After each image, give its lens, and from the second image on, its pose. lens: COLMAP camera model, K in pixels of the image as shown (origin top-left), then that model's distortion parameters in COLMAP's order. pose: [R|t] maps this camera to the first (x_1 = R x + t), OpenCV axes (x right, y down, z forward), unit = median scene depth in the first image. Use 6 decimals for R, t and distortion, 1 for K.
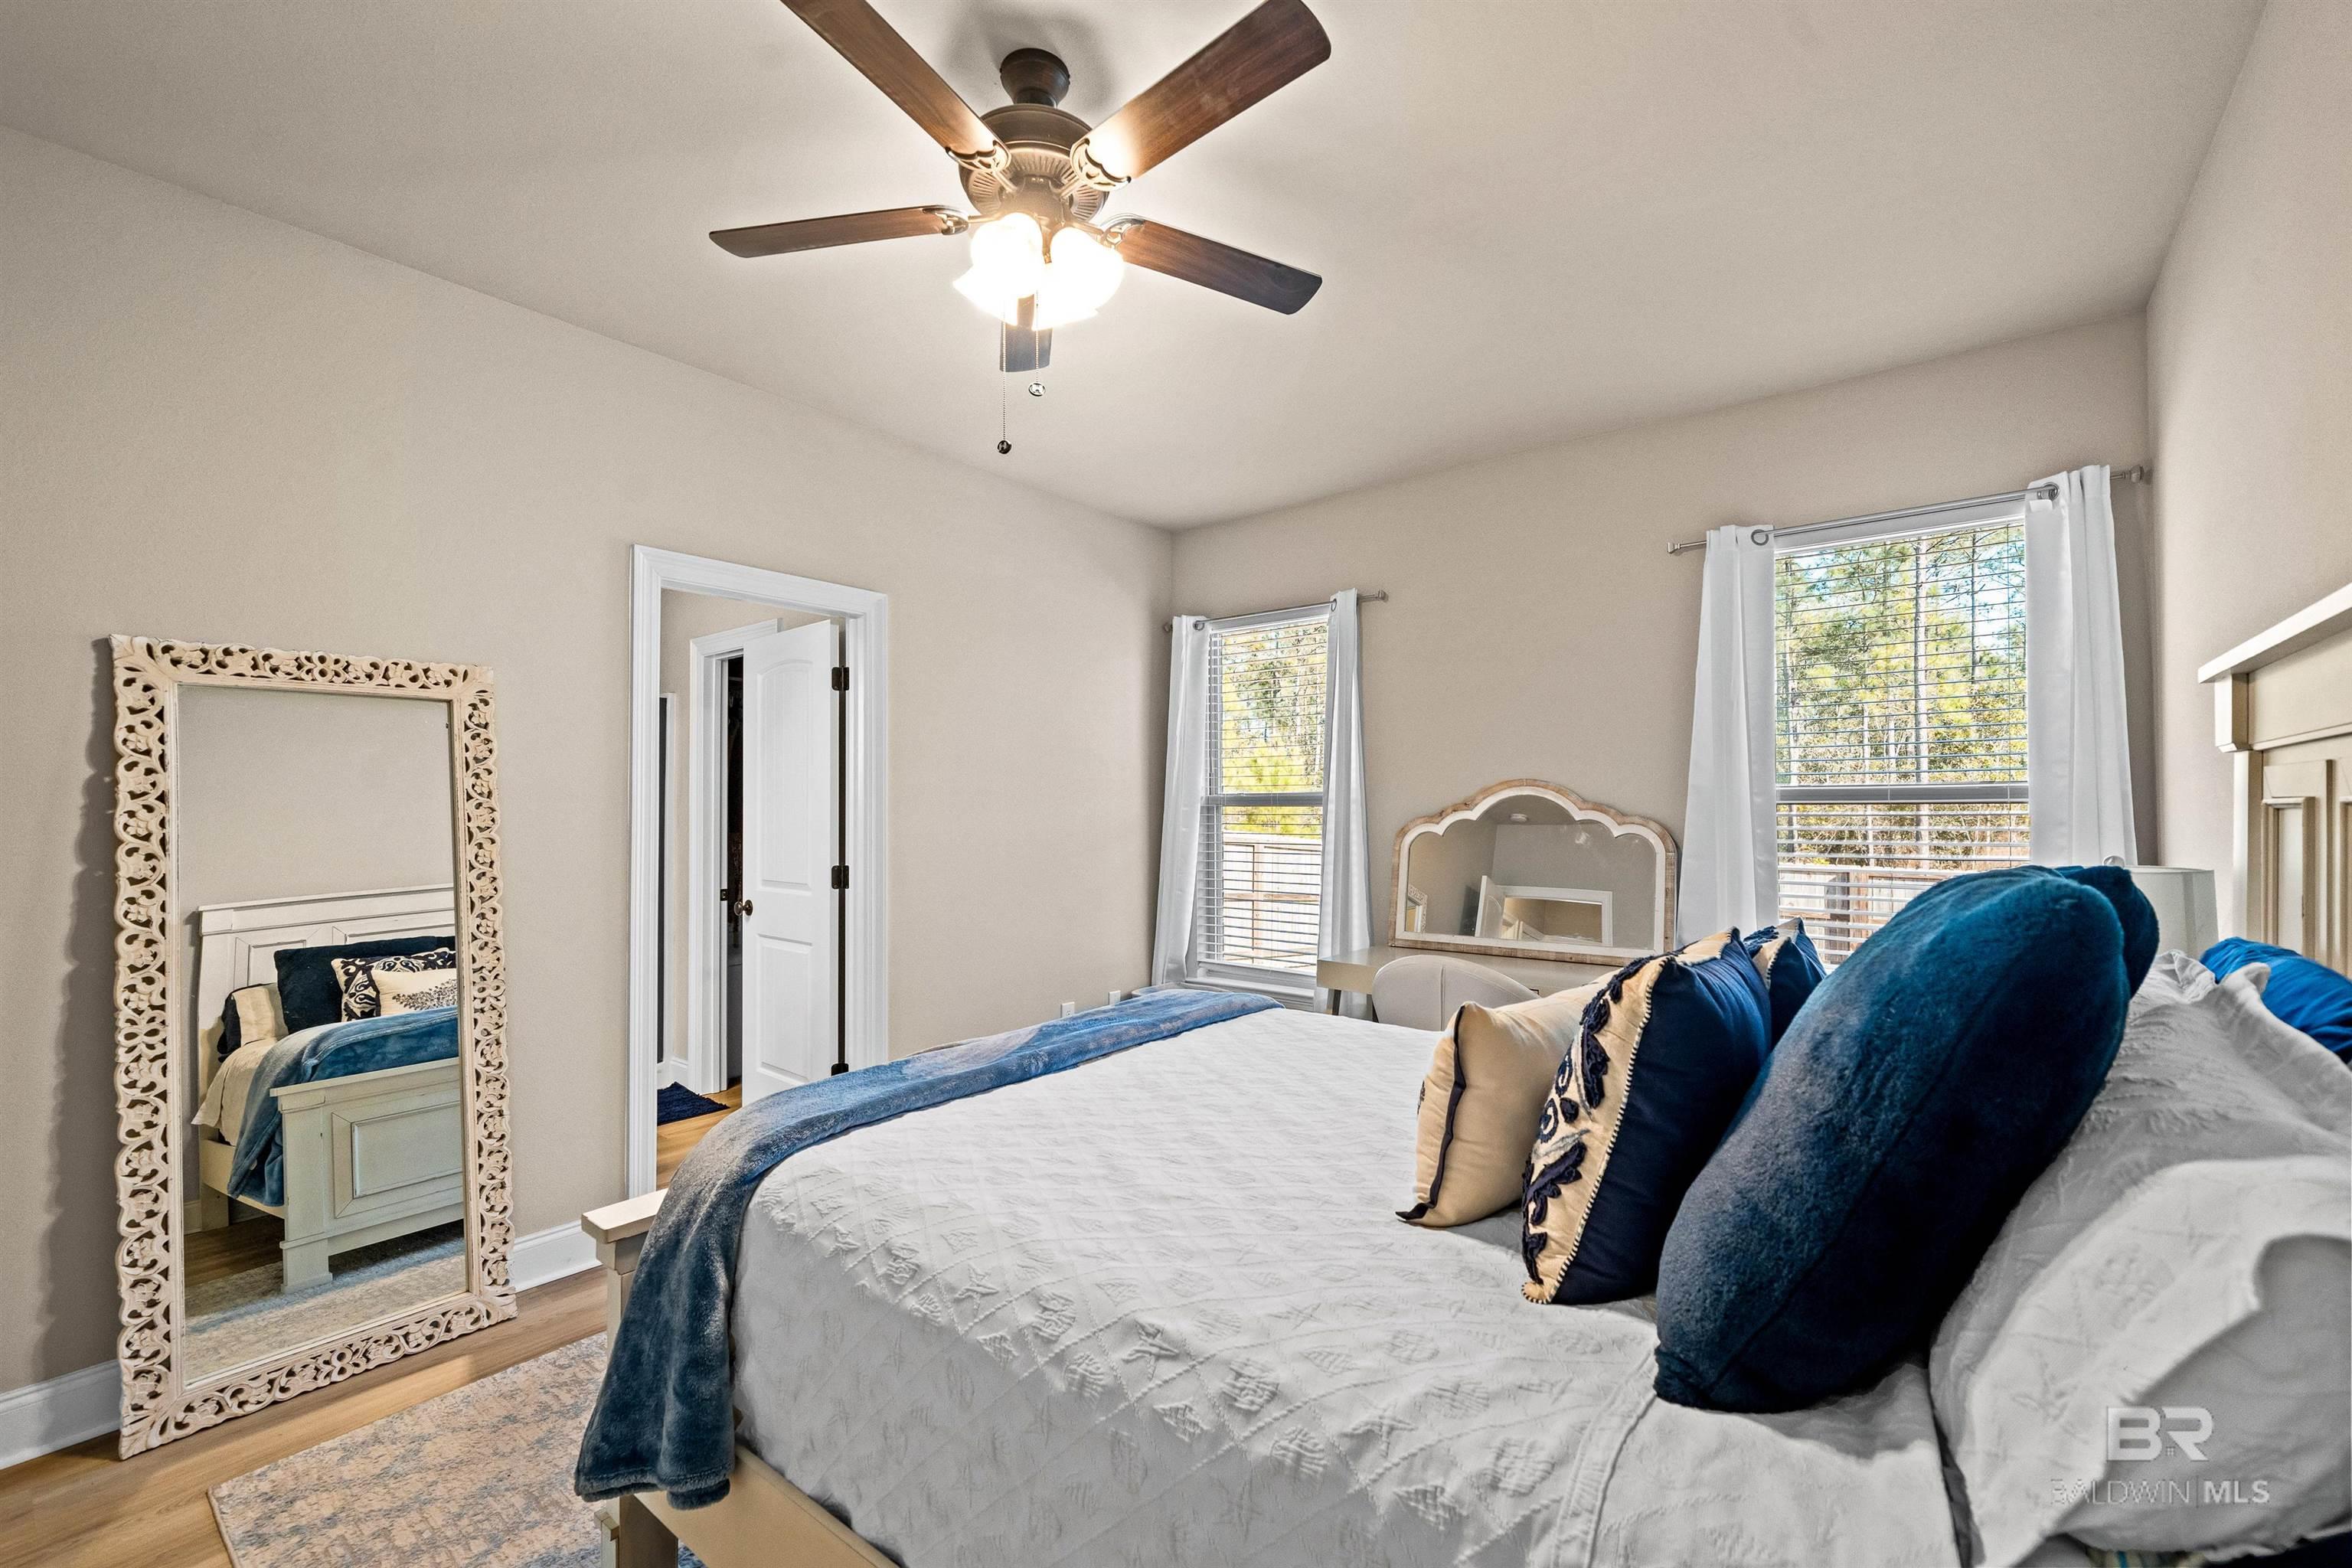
lens RADIAL K [[960.4, 0, 1176.0], [0, 960.4, 784.0], [0, 0, 1]] dist [-0.003299, -0.000163]
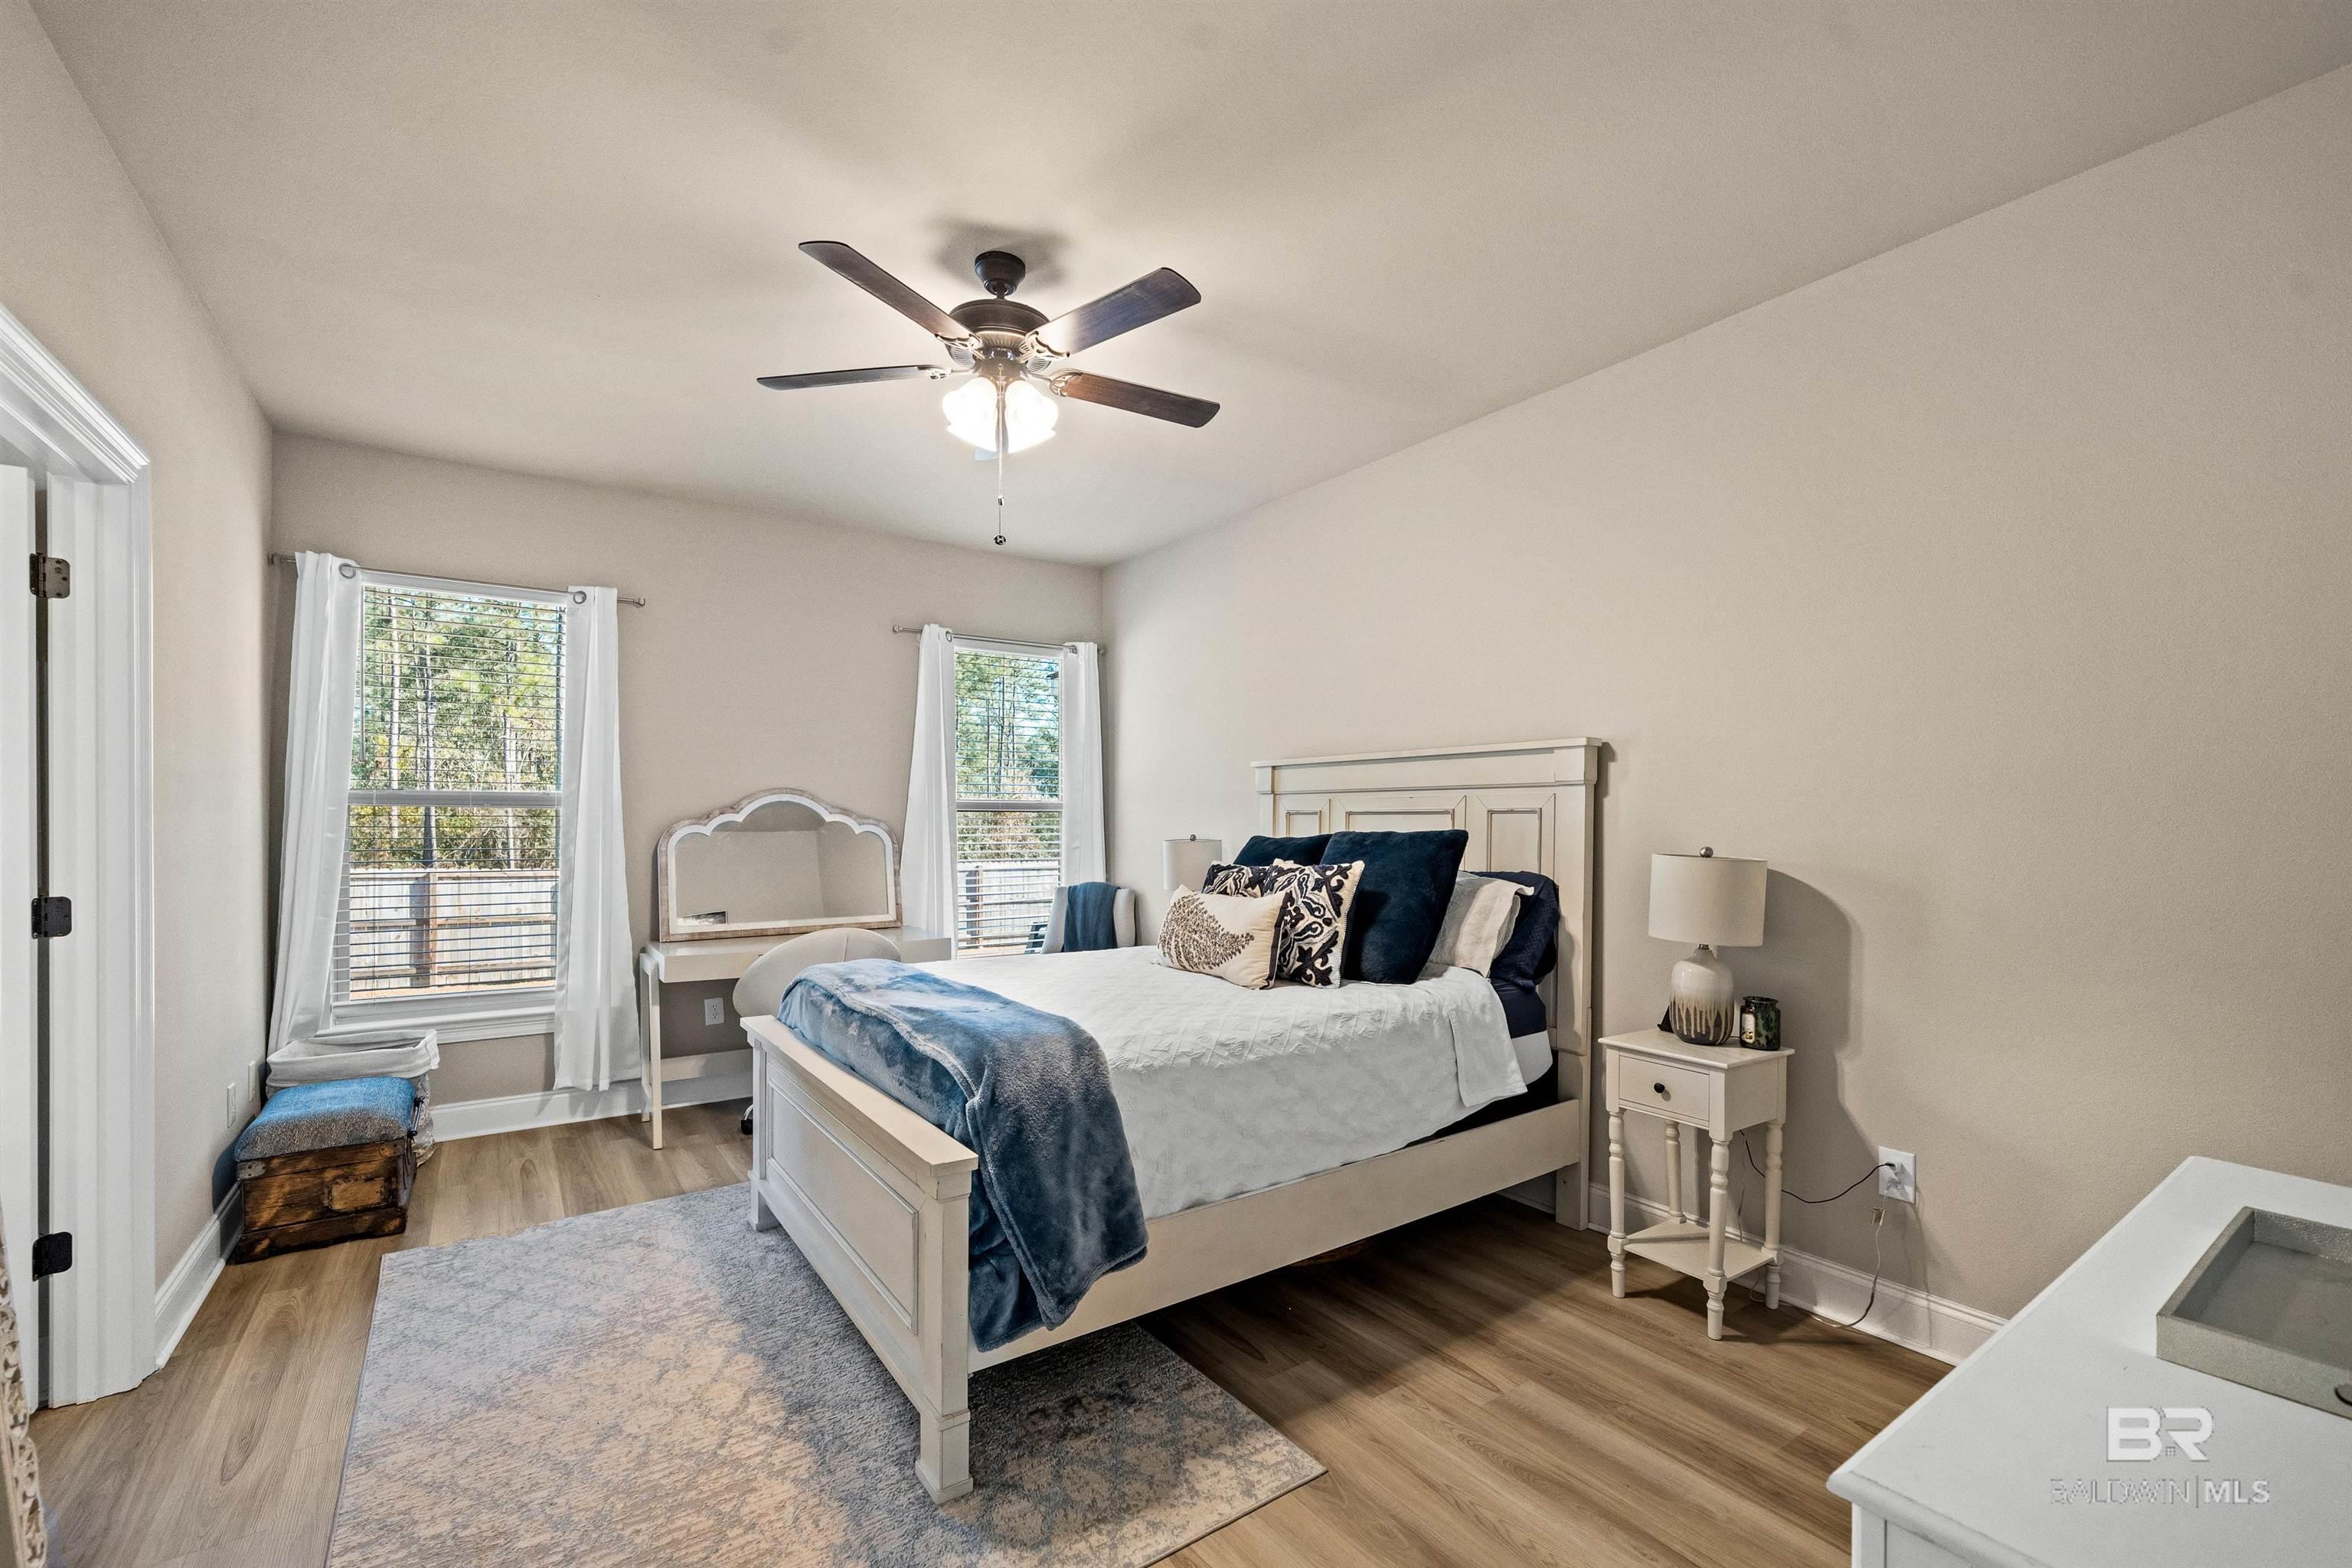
lens RADIAL K [[960.4, 0, 1176.0], [0, 960.4, 784.0], [0, 0, 1]] dist [-0.003299, -0.000163]
pose [[0.310118, 0.037787, 0.949947, -0.866217], [-0.029697, 0.999107, -0.030048, 0.016078], [-0.950234, -0.018893, 0.310963, 0.210243]]
